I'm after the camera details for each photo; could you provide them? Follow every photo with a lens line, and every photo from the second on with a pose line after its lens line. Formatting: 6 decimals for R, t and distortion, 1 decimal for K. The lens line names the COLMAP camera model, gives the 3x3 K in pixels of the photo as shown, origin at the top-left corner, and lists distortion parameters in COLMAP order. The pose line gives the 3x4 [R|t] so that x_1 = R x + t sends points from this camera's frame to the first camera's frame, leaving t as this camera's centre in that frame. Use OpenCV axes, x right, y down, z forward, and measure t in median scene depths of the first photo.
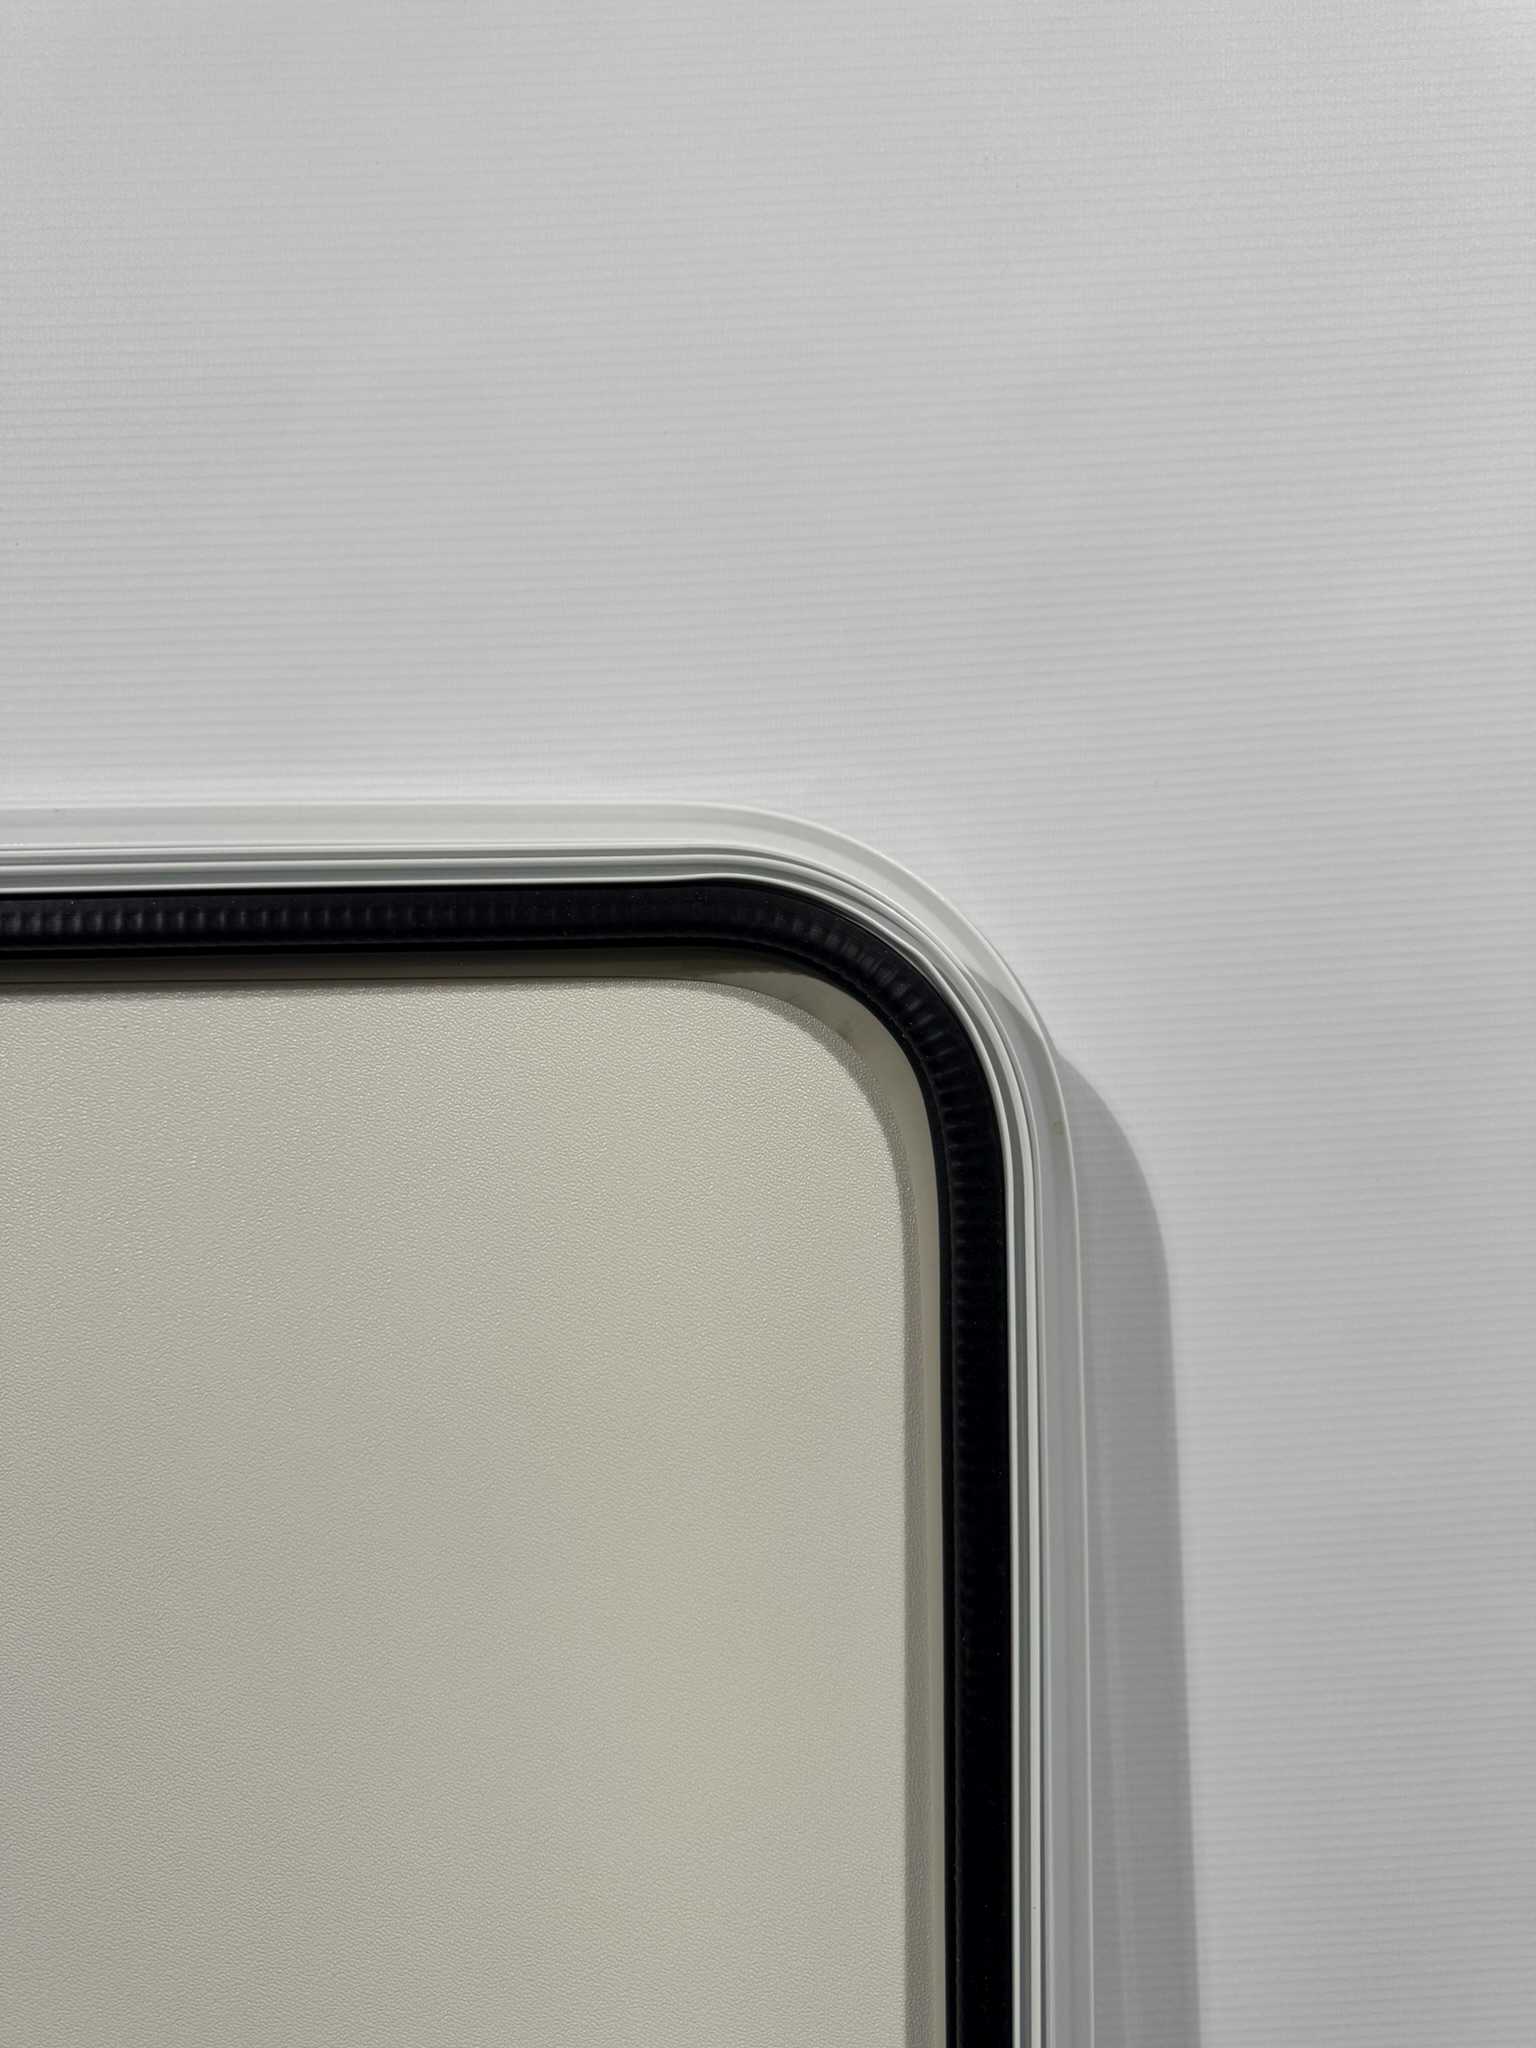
lens RADIAL K [[1432.3, 0, 768.0], [0, 1432.3, 1024.0], [0, 0, 1]] dist [-0.009467, -0.002333]
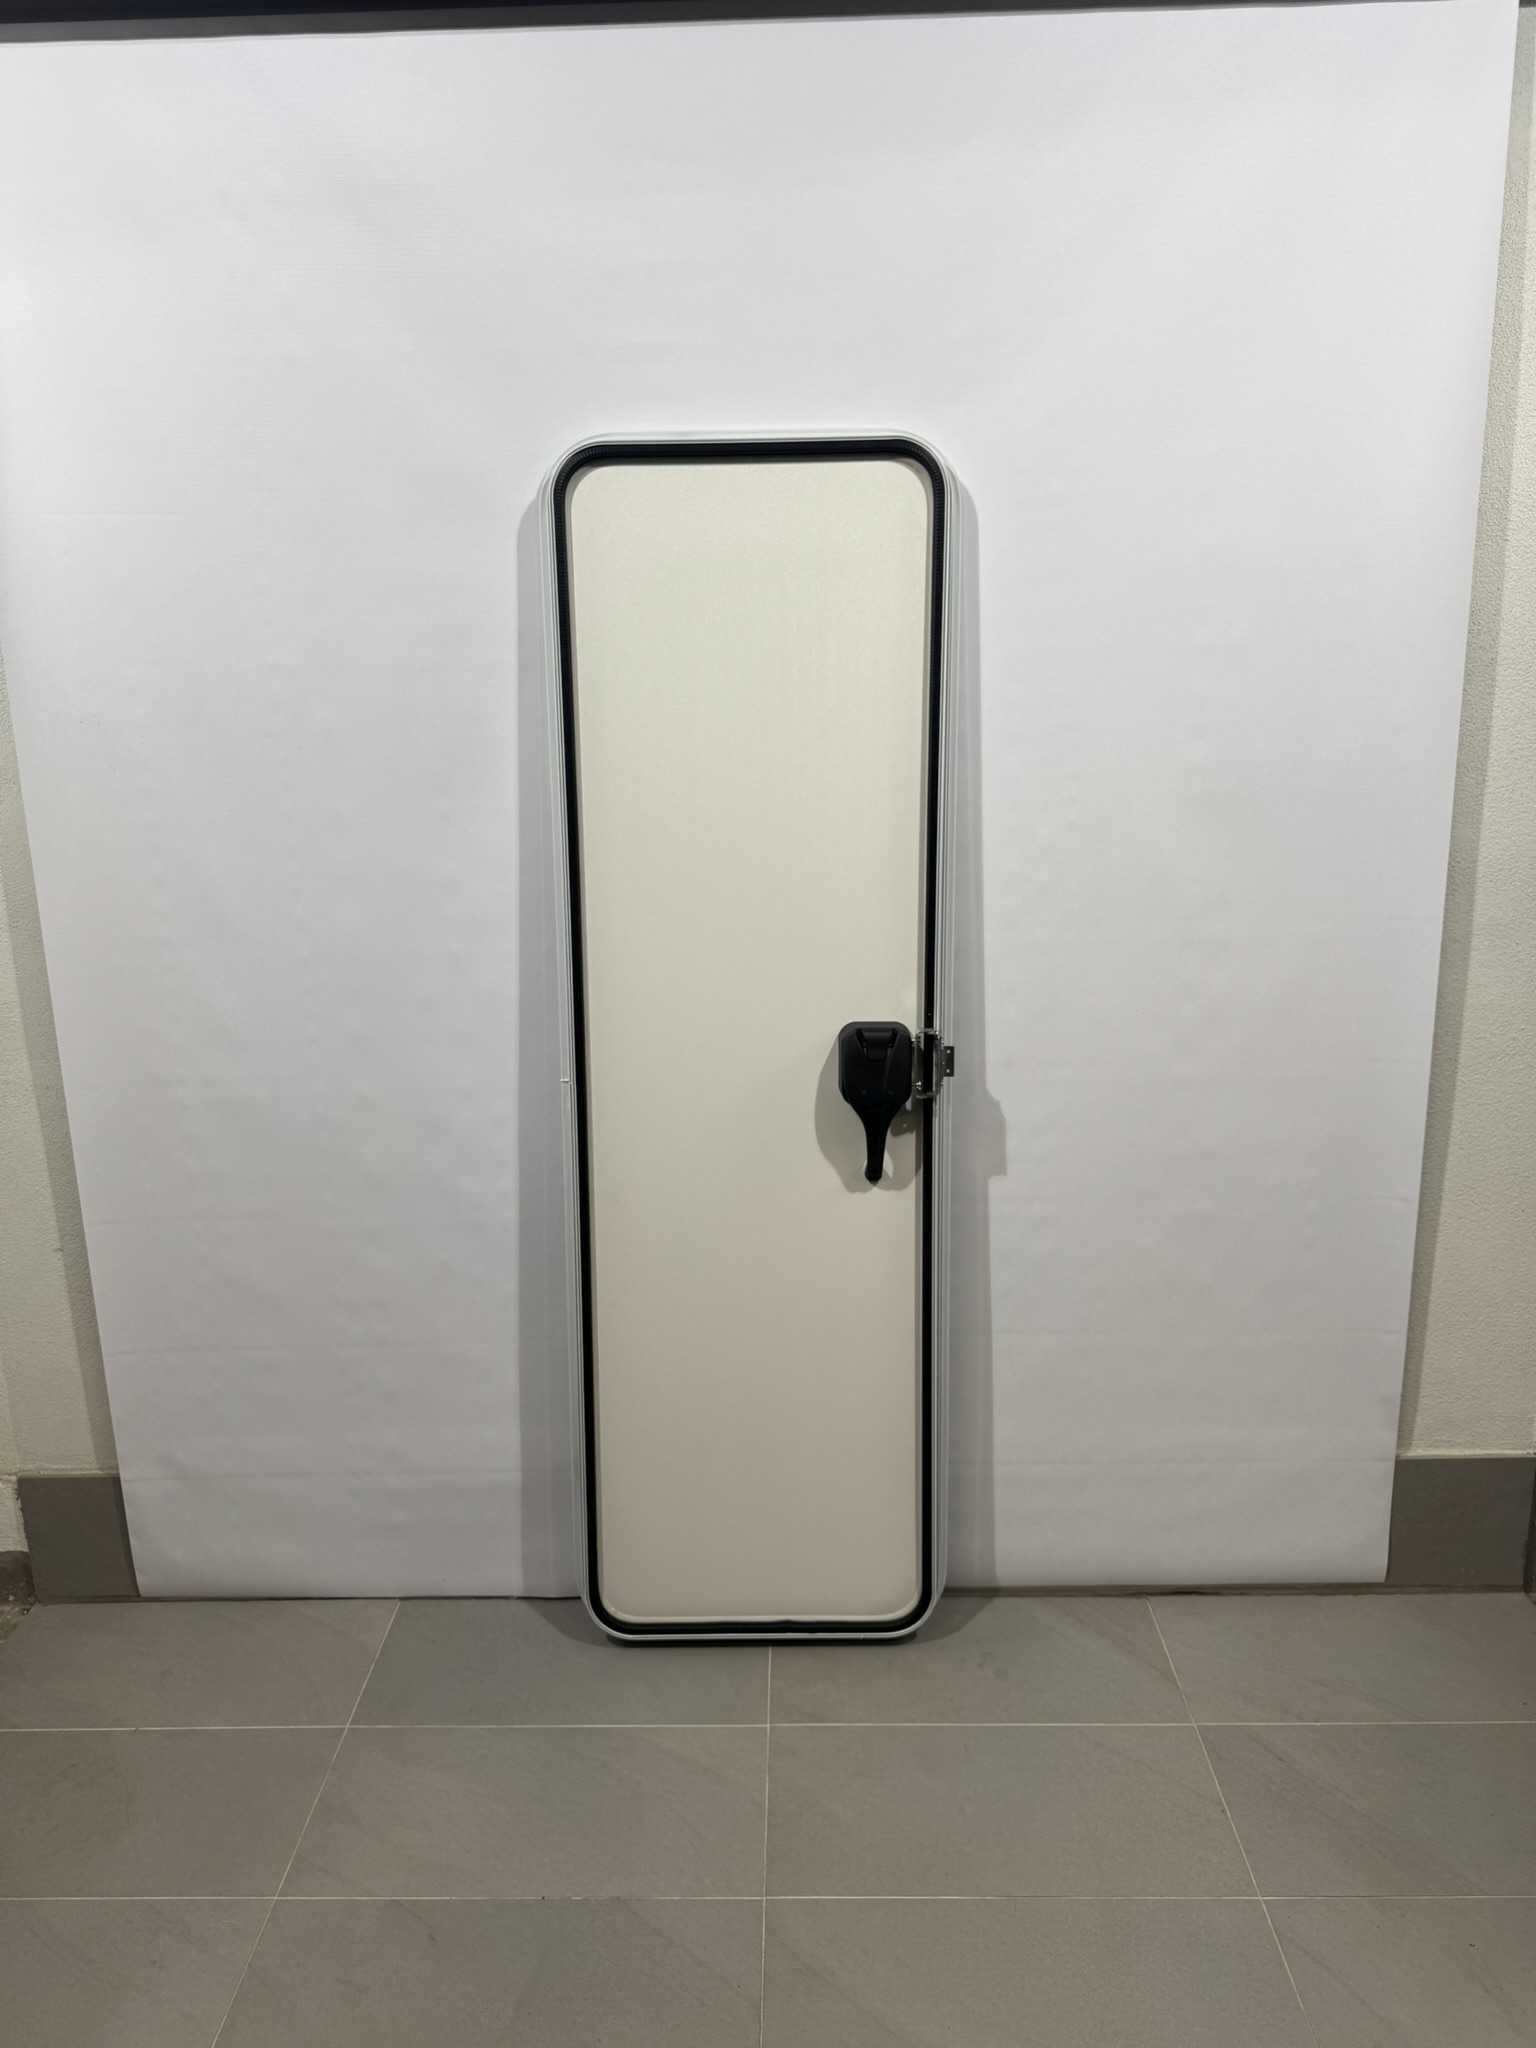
lens RADIAL K [[1432.3, 0, 768.0], [0, 1432.3, 1024.0], [0, 0, 1]] dist [-0.009467, -0.002333]
pose [[0.999644, -0.001213, -0.026649, -0.387638], [0.008961, 0.956192, 0.292604, 0.436190], [0.025126, -0.292738, 0.955862, -5.018020]]
